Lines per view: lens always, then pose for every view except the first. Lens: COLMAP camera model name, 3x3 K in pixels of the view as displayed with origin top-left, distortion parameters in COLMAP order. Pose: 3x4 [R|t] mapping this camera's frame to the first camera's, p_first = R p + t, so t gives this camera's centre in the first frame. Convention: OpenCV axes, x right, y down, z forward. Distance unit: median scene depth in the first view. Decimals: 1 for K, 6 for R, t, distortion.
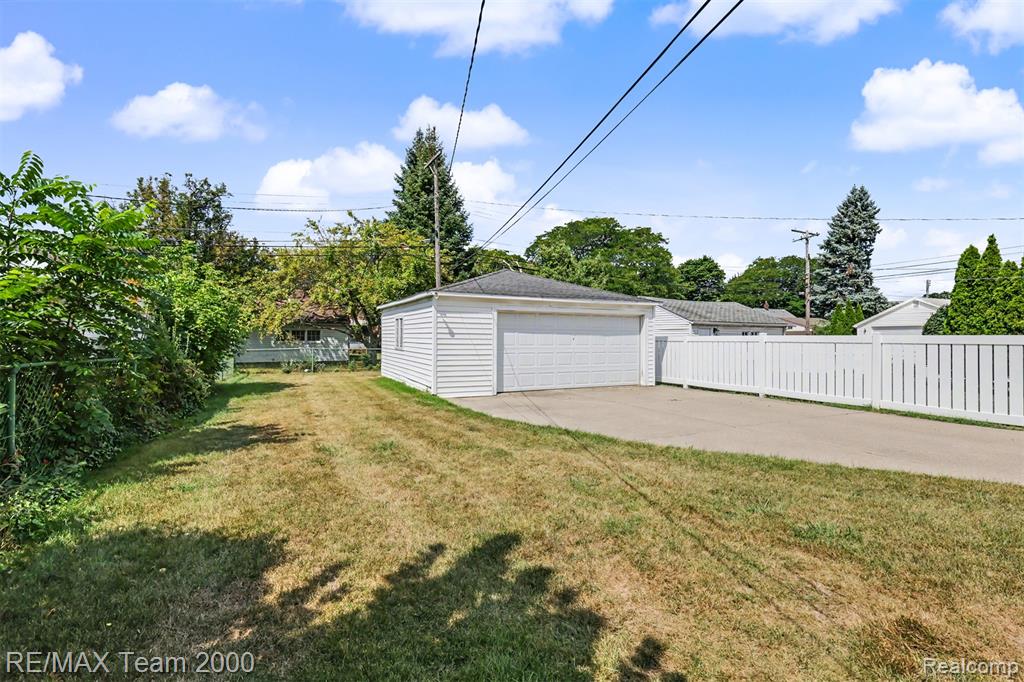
lens RADIAL K [[453.7, 0, 516.6], [0, 453.7, 337.7], [0, 0, 1]] dist [0.008848, -0.000924]
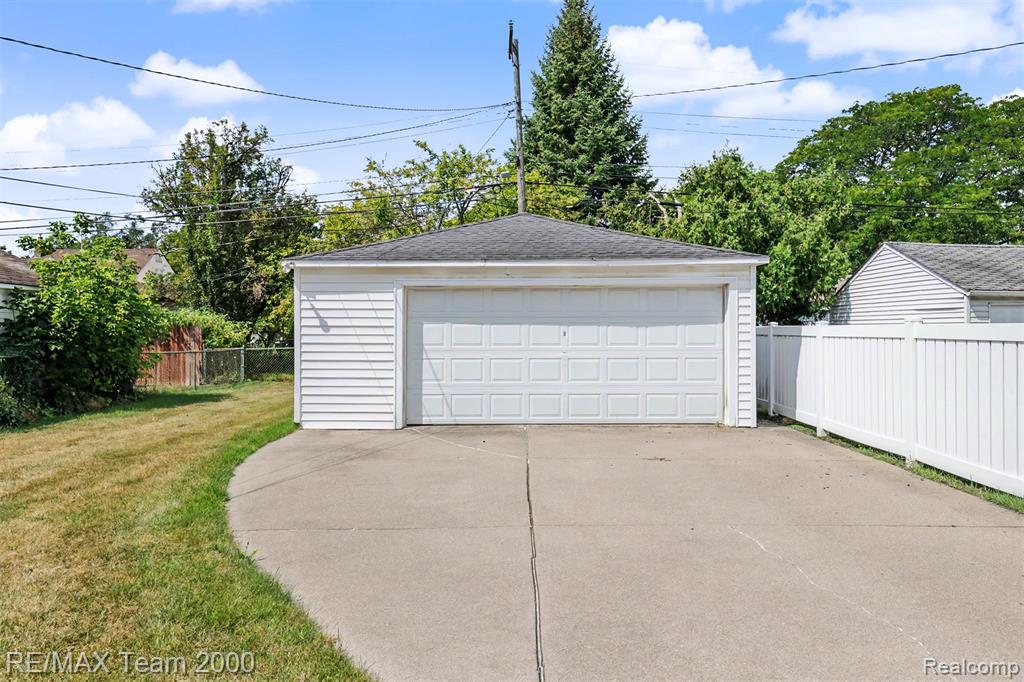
lens RADIAL K [[729.8, 0, 515.3], [0, 729.8, 331.5], [0, 0, 1]] dist [0.008375, 0.001082]
pose [[0.892519, -0.006222, -0.450966, 0.444284], [0.009431, 0.999944, 0.004870, -0.003979], [0.450911, -0.008600, 0.892528, 0.181700]]
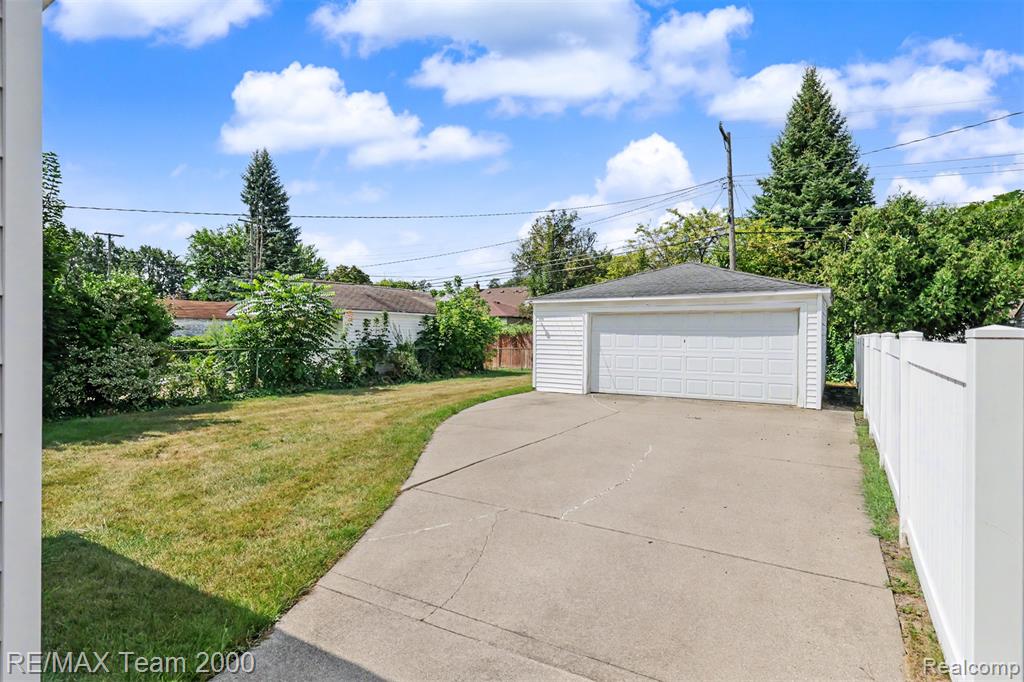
lens RADIAL K [[525.9, 0, 518.4], [0, 525.9, 336.8], [0, 0, 1]] dist [0.007523, 0.000971]
pose [[0.543056, 0.000942, -0.839696, 0.753514], [0.000040, 0.999999, 0.001147, -0.005710], [0.839696, -0.000657, 0.543056, 0.182941]]
